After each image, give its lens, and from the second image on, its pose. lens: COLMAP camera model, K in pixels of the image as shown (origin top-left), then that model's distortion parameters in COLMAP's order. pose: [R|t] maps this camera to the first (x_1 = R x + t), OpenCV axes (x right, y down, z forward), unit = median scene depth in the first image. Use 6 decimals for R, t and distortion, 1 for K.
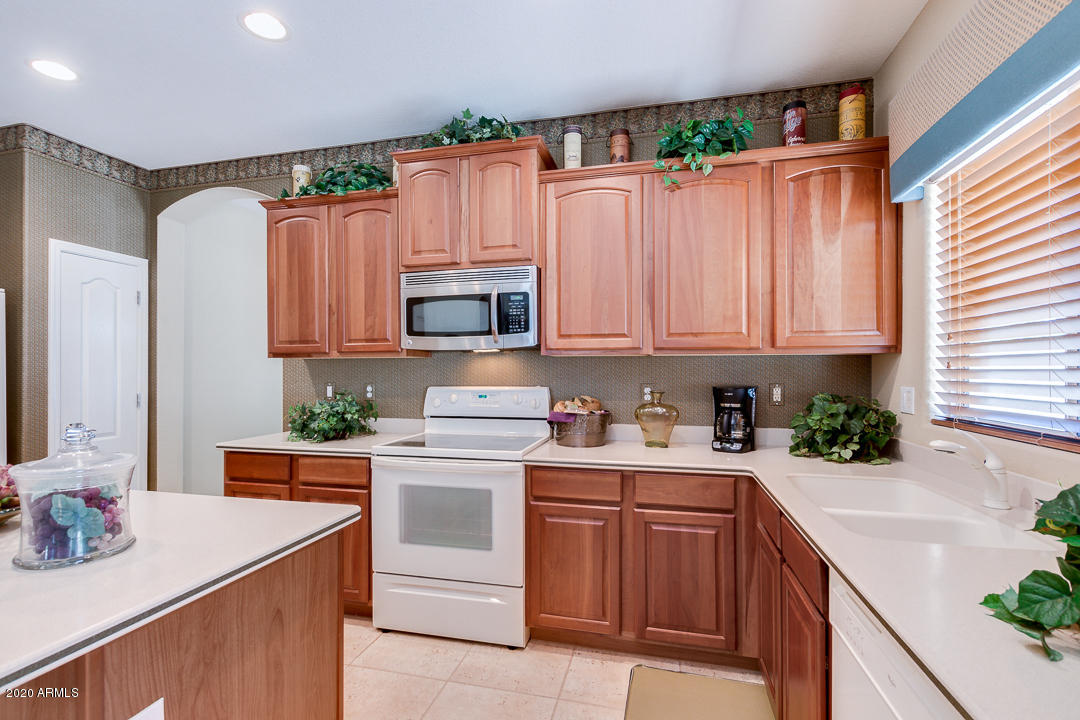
lens RADIAL K [[477.9, 0, 540.0], [0, 477.9, 360.0], [0, 0, 1]] dist [0.023439, 0.000222]
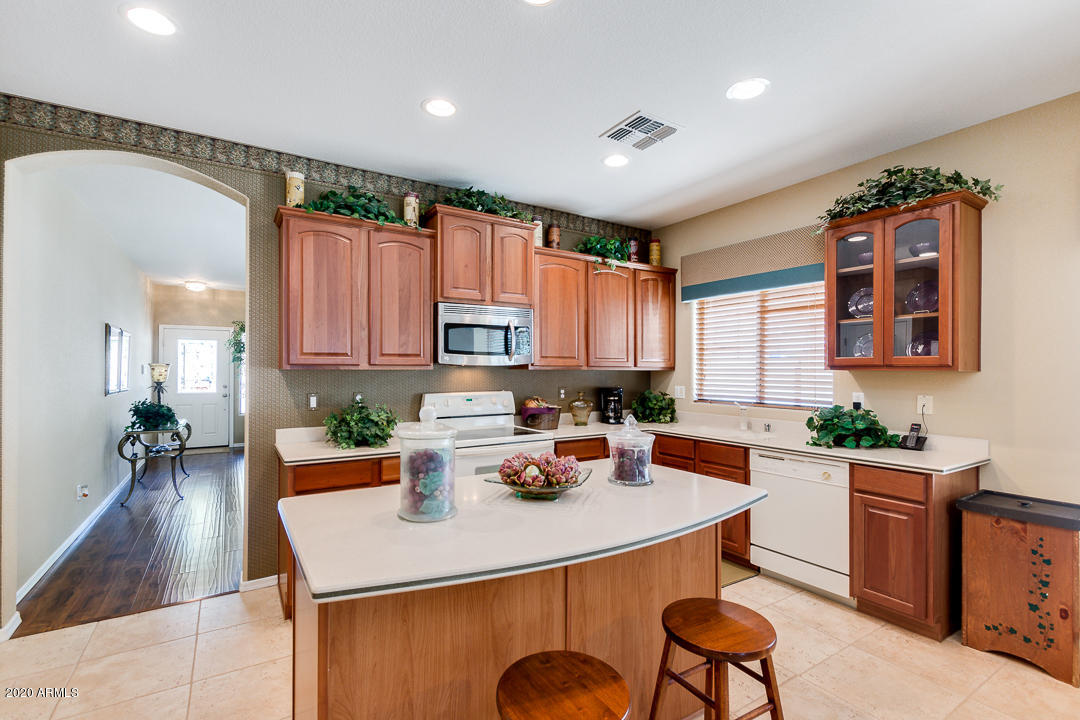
lens RADIAL K [[492.5, 0, 540.0], [0, 492.5, 360.0], [0, 0, 1]] dist [0.000821, 0.000136]
pose [[0.687947, 0.016490, 0.725574, -1.044748], [-0.020922, 0.999777, -0.002886, -0.035091], [-0.725459, -0.013195, 0.688139, -0.061460]]
